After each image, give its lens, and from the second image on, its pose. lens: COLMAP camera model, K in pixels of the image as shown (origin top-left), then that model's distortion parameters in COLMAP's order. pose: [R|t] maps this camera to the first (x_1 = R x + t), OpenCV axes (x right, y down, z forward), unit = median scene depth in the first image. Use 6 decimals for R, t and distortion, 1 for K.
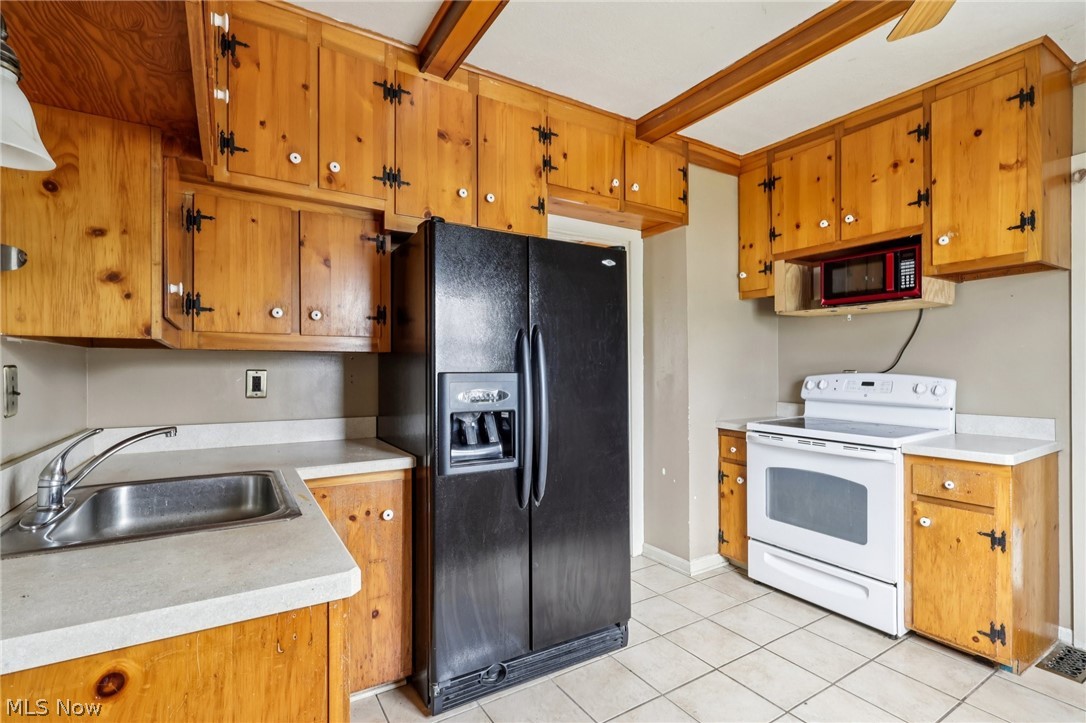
lens RADIAL K [[507.0, 0, 537.4], [0, 507.0, 361.2], [0, 0, 1]] dist [-0.002053, 0.001989]
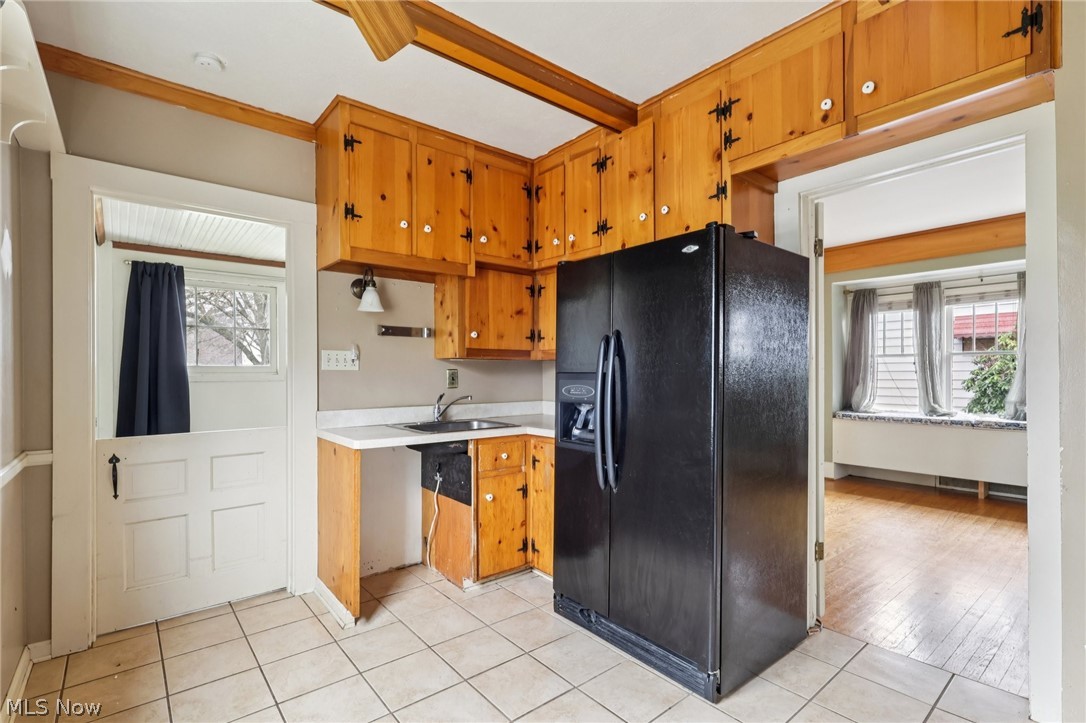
lens RADIAL K [[507.0, 0, 540.0], [0, 507.0, 371.0], [0, 0, 1]] dist [-0.002053, 0.001989]
pose [[0.137711, -0.004003, -0.990464, 0.995961], [0.013308, 0.999909, -0.002191, 0.016999], [0.990383, -0.012879, 0.137751, 0.633422]]
